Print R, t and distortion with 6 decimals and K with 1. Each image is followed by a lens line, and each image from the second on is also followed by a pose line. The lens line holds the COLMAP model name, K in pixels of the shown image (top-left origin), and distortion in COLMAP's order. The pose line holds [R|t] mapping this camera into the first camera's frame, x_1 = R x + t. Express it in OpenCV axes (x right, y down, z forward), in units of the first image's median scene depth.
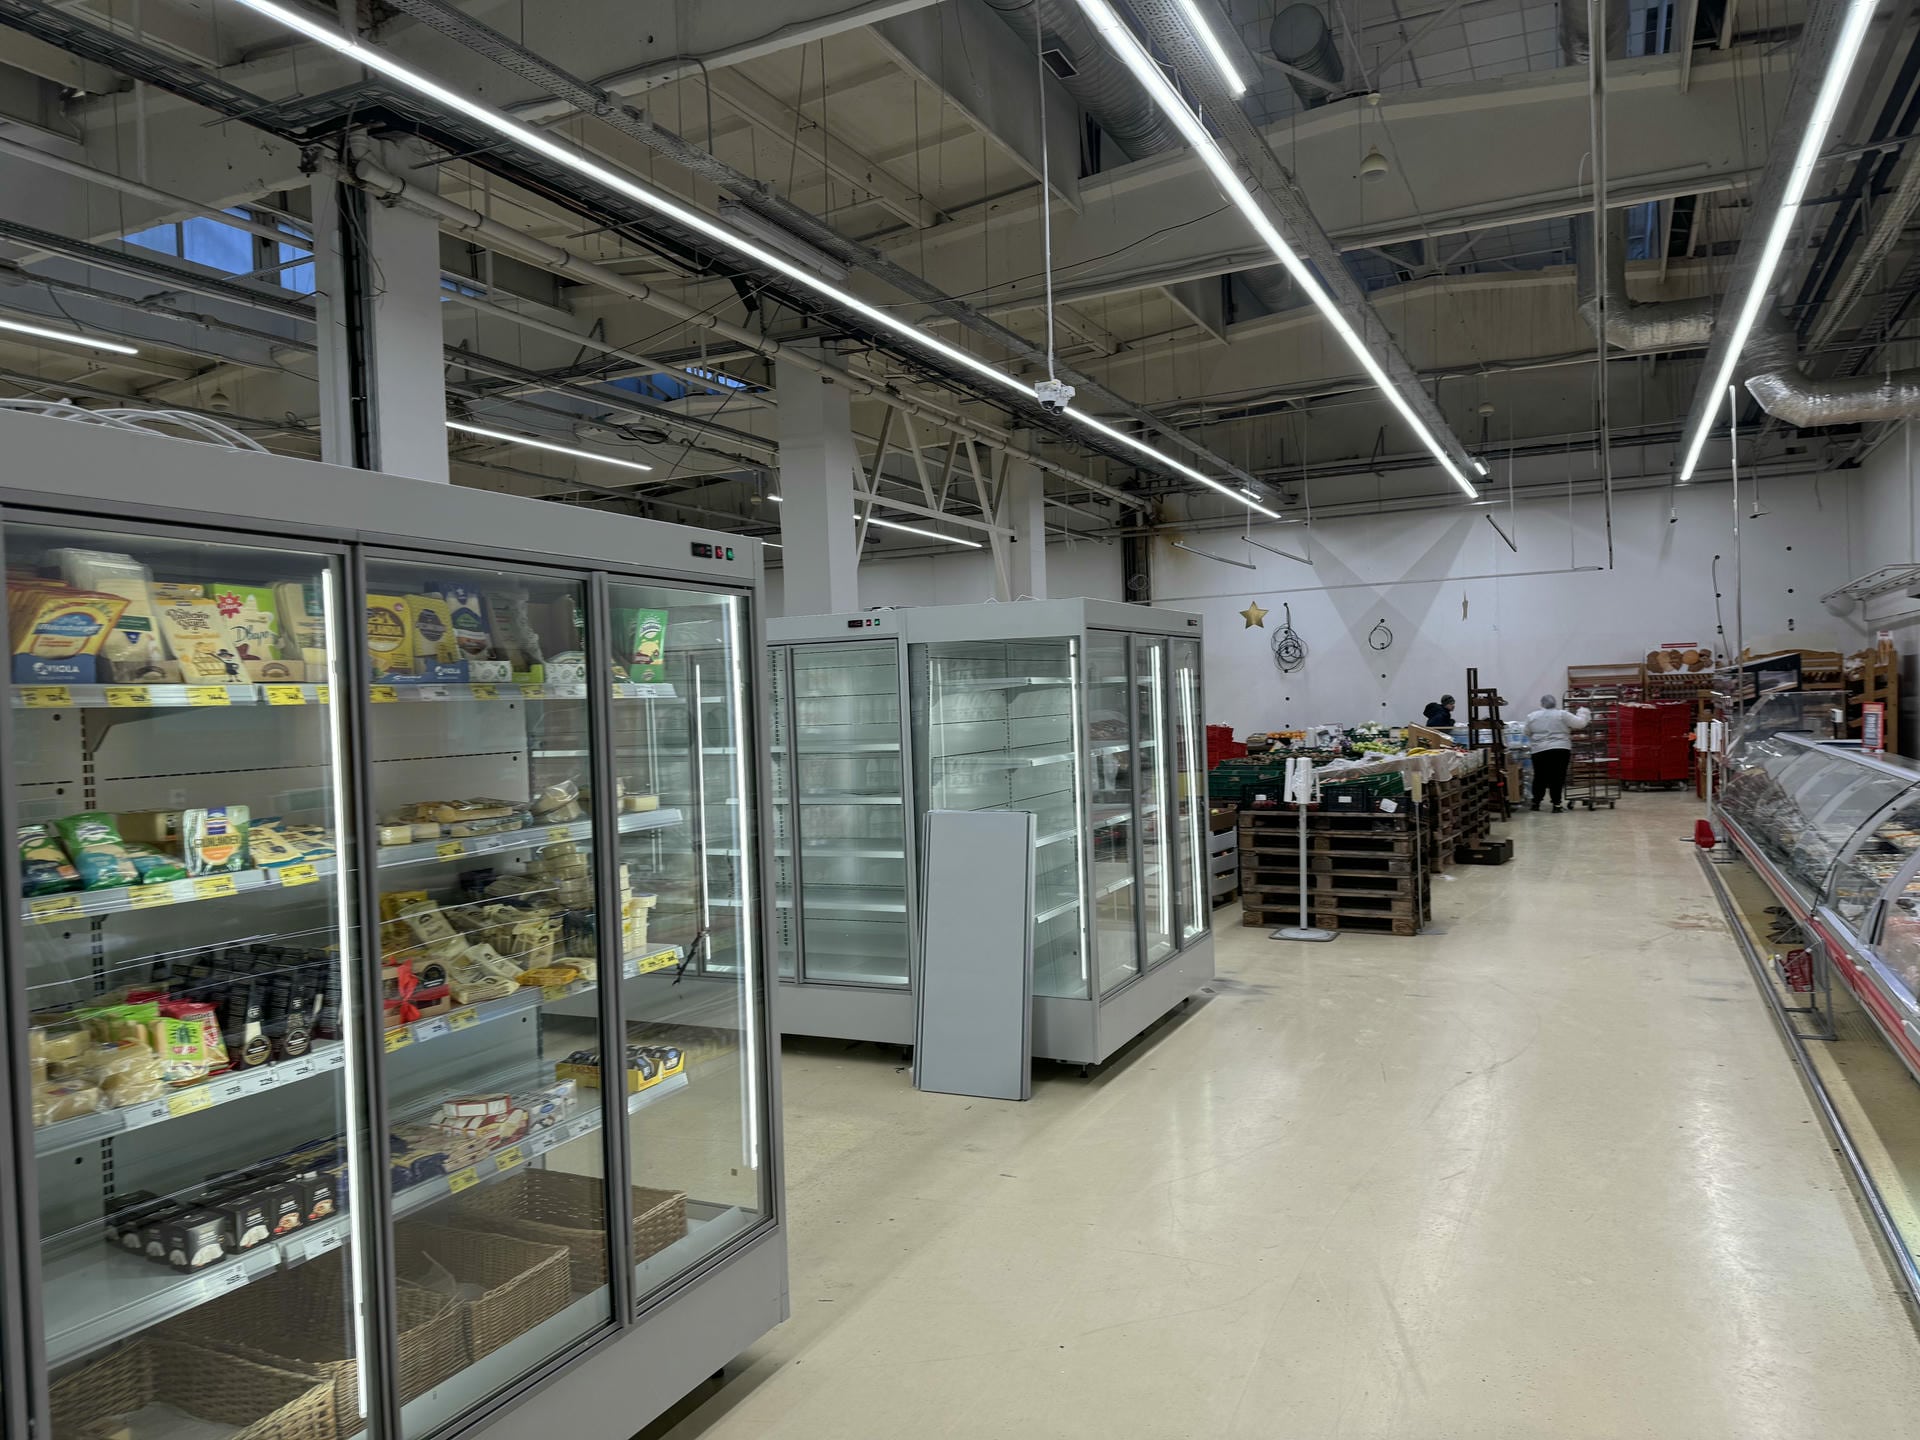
lens RADIAL K [[1337.8, 0, 980.9], [0, 1337.8, 721.2], [0, 0, 1]] dist [0.078002, -0.104001]
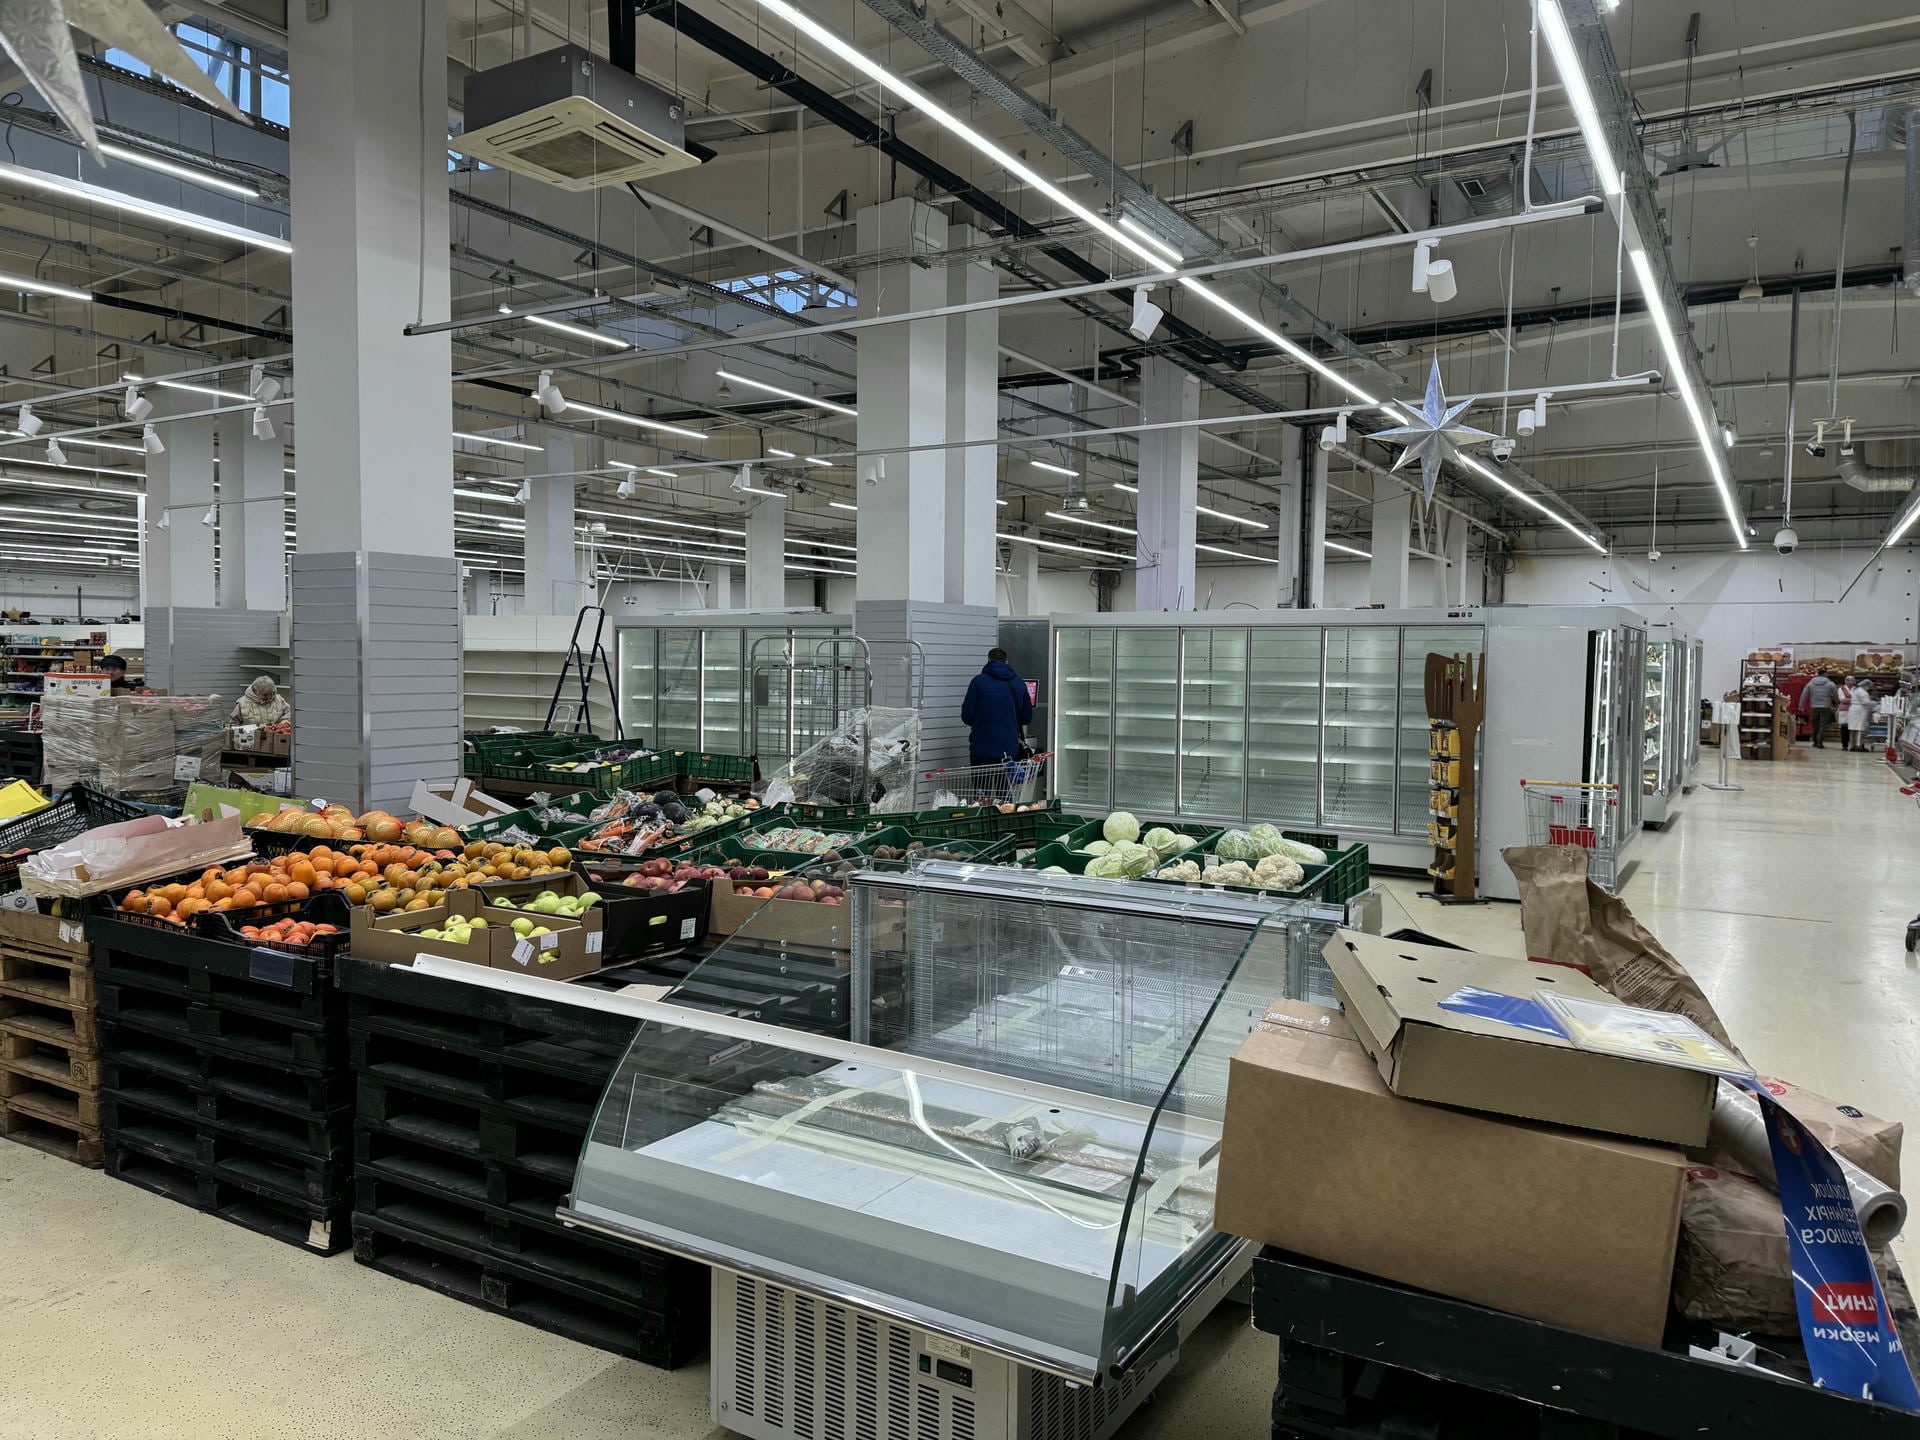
lens RADIAL K [[1376.4, 0, 950.3], [0, 1376.4, 714.9], [0, 0, 1]] dist [0.053036, -0.049531]
pose [[0.994026, 0.054875, -0.094340, -0.410245], [-0.051920, 0.998089, 0.033503, 0.022342], [0.095998, -0.028405, 0.994976, -0.740550]]
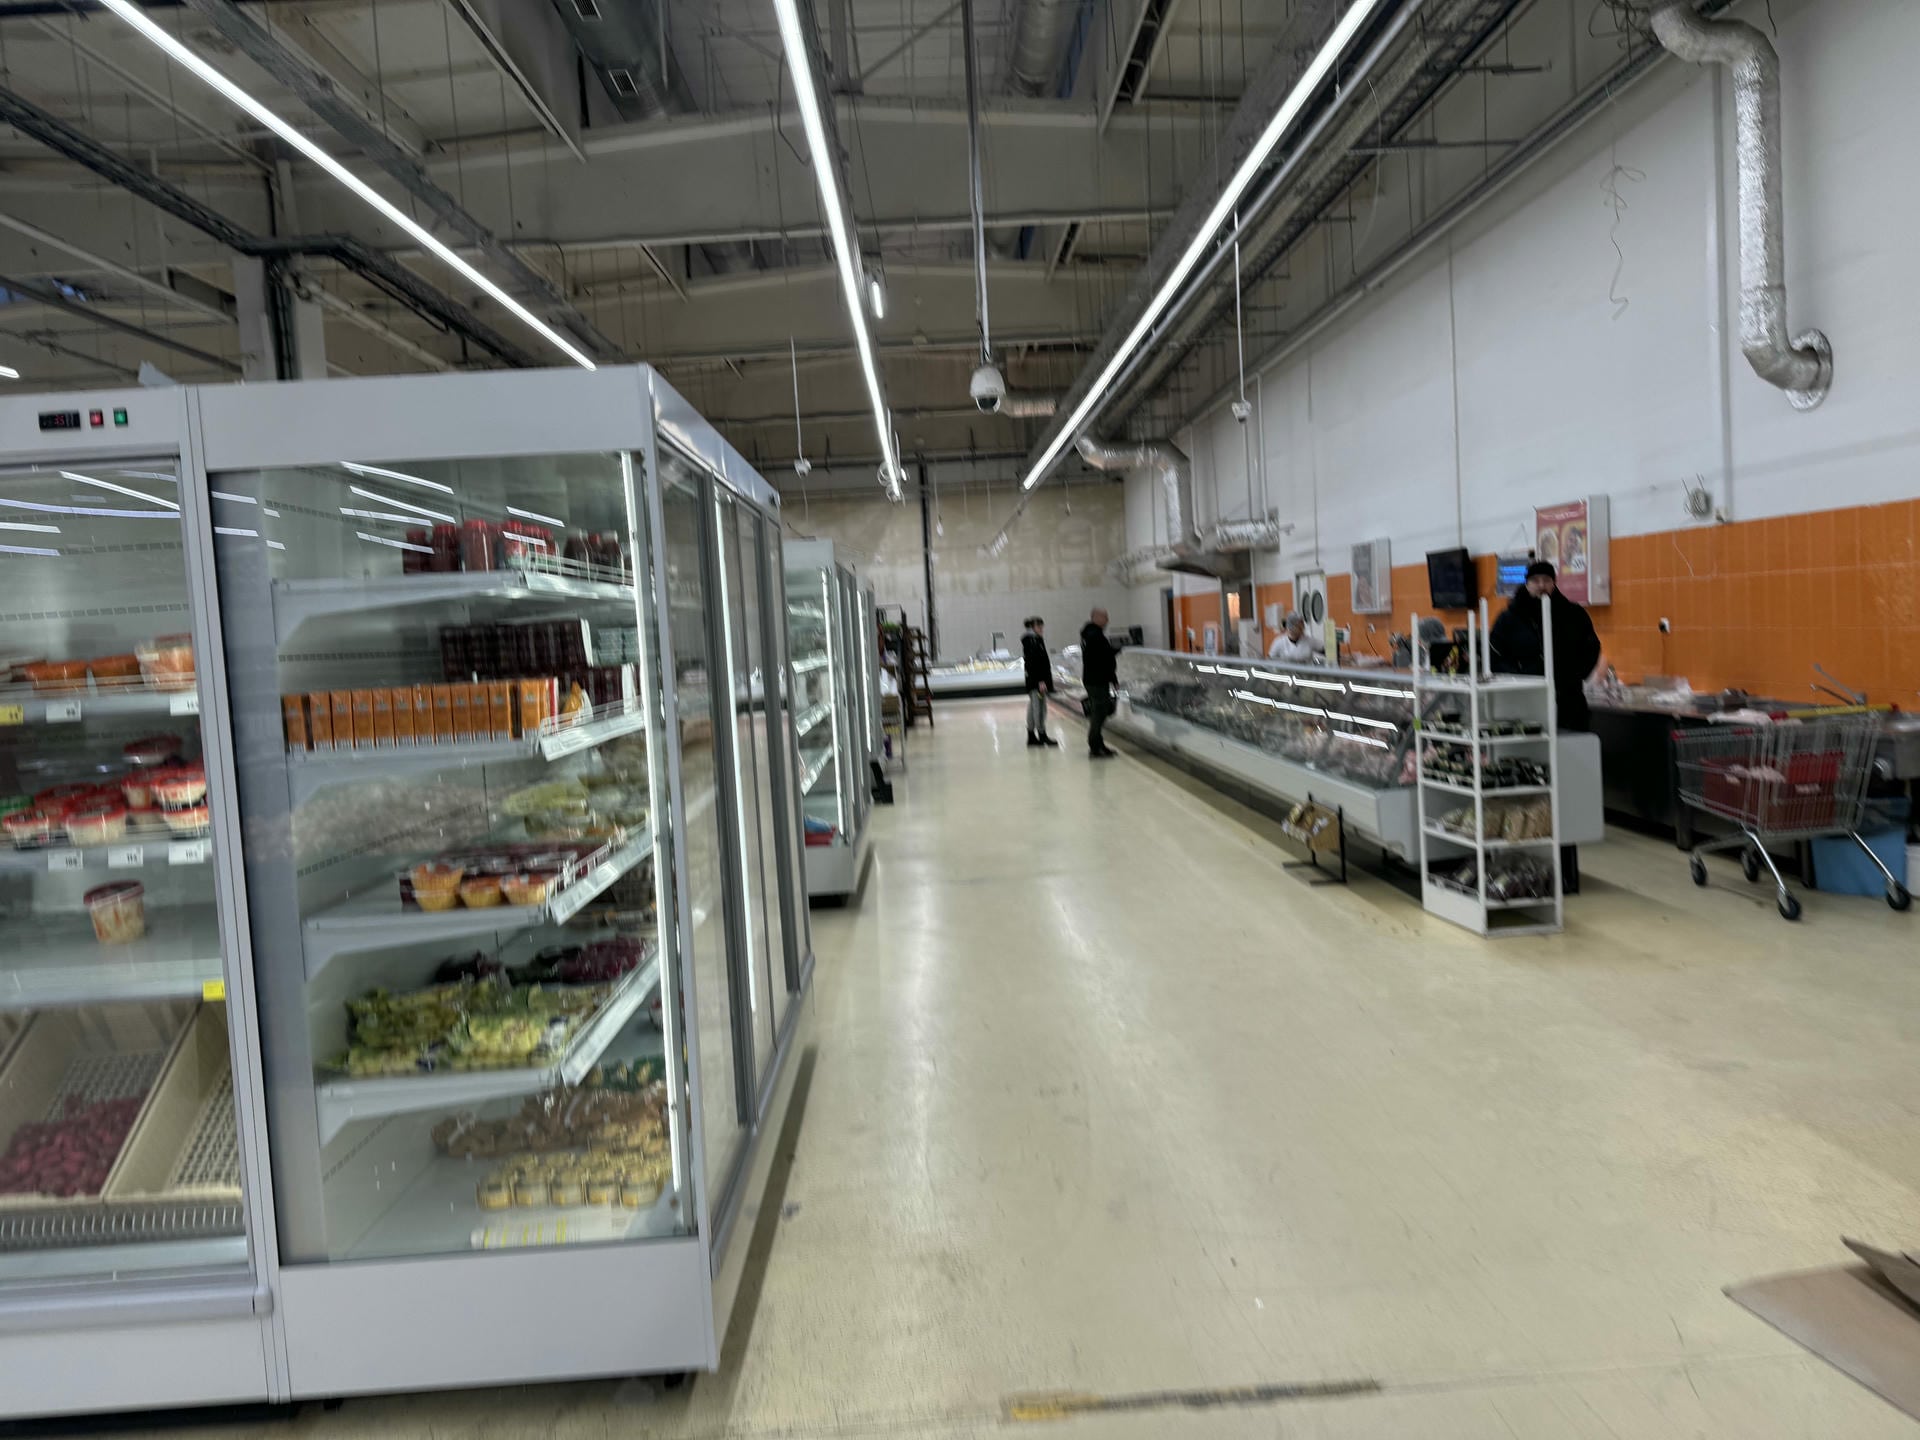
lens RADIAL K [[1341.4, 0, 953.5], [0, 1341.4, 709.3], [0, 0, 1]] dist [0.085675, -0.117605]
pose [[0.893651, -0.041086, 0.446878, -0.239471], [0.029316, 0.999018, 0.033226, 0.018233], [-0.447804, -0.016591, 0.893978, -0.316927]]
